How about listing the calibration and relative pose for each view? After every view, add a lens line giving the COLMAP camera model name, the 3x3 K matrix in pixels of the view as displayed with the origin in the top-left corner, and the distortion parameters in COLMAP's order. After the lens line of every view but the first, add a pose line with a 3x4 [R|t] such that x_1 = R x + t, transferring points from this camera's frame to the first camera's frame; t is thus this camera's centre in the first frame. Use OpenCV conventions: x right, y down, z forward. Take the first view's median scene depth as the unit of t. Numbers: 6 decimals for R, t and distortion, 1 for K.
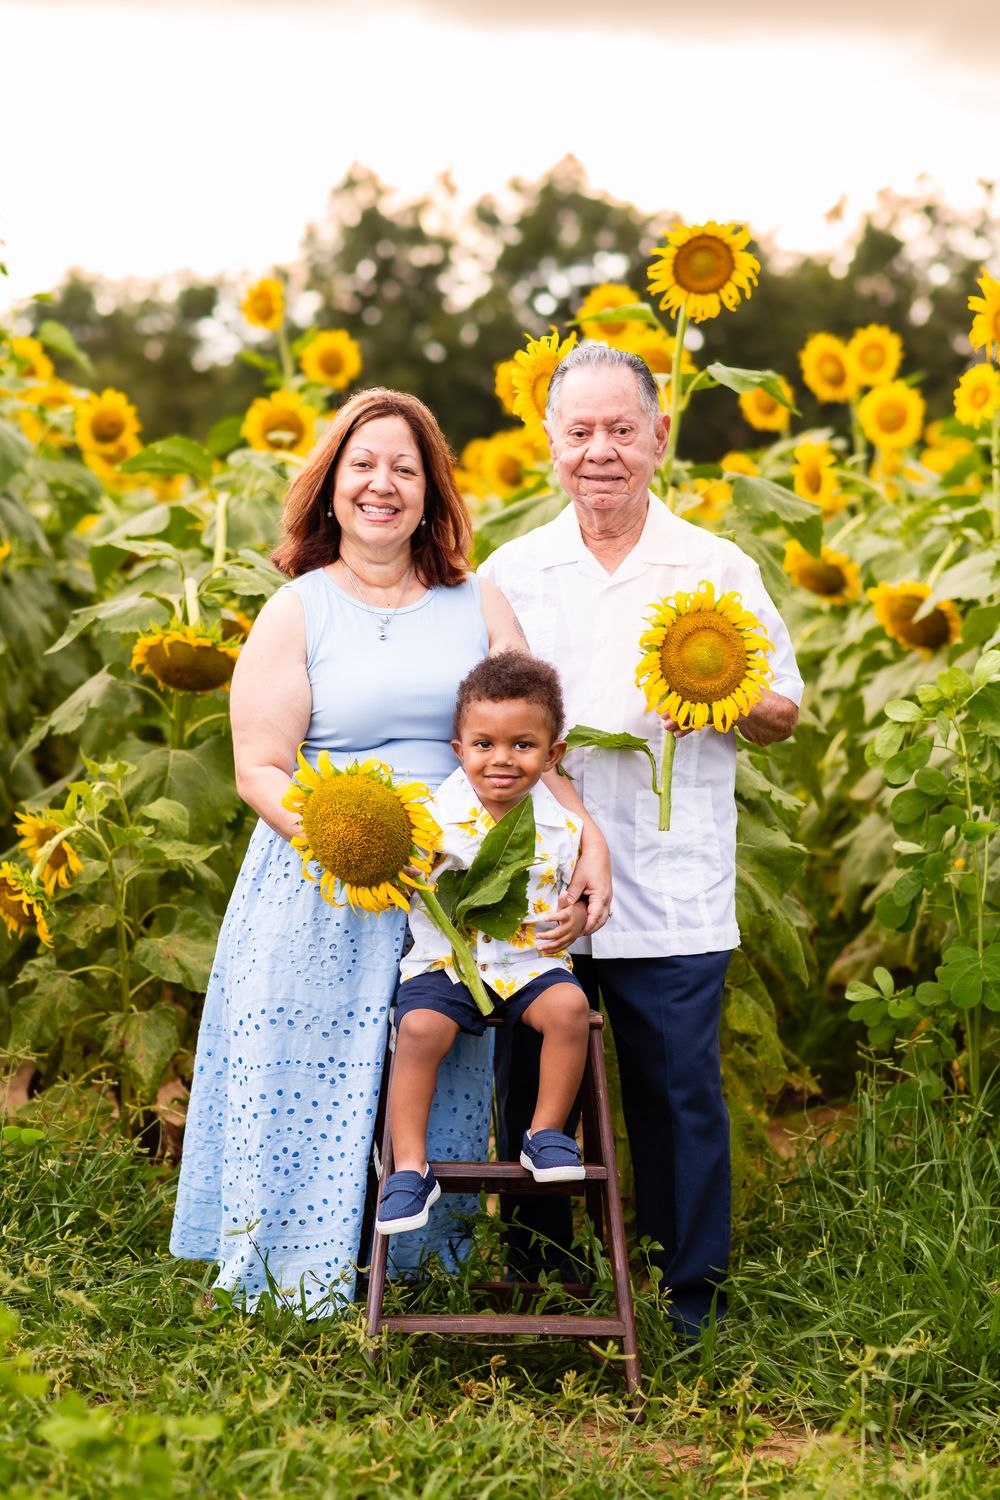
lens RADIAL K [[3634.1, 0, 499.2], [0, 3634.1, 750.3], [0, 0, 1]] dist [0.099519, 0.317763]
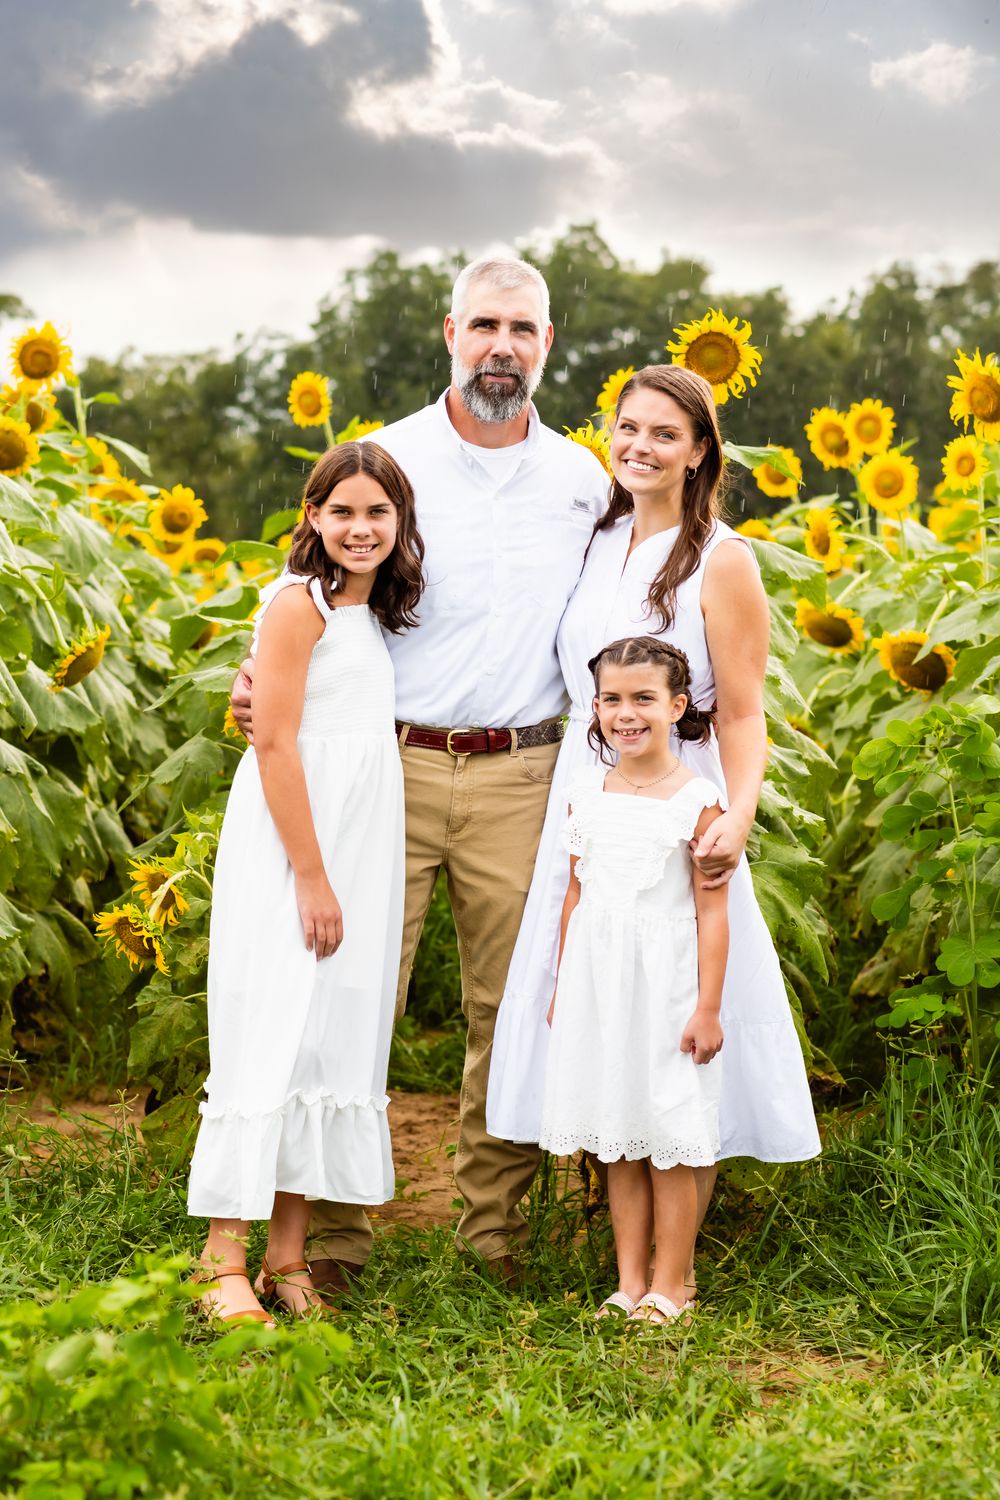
lens RADIAL K [[3634.1, 0, 499.2], [0, 3634.1, 750.3], [0, 0, 1]] dist [0.099519, 0.317763]
pose [[0.999195, -0.039399, -0.007509, -0.005779], [0.039250, 0.999048, -0.019032, 0.006925], [0.008252, 0.018722, 0.999791, -0.114471]]
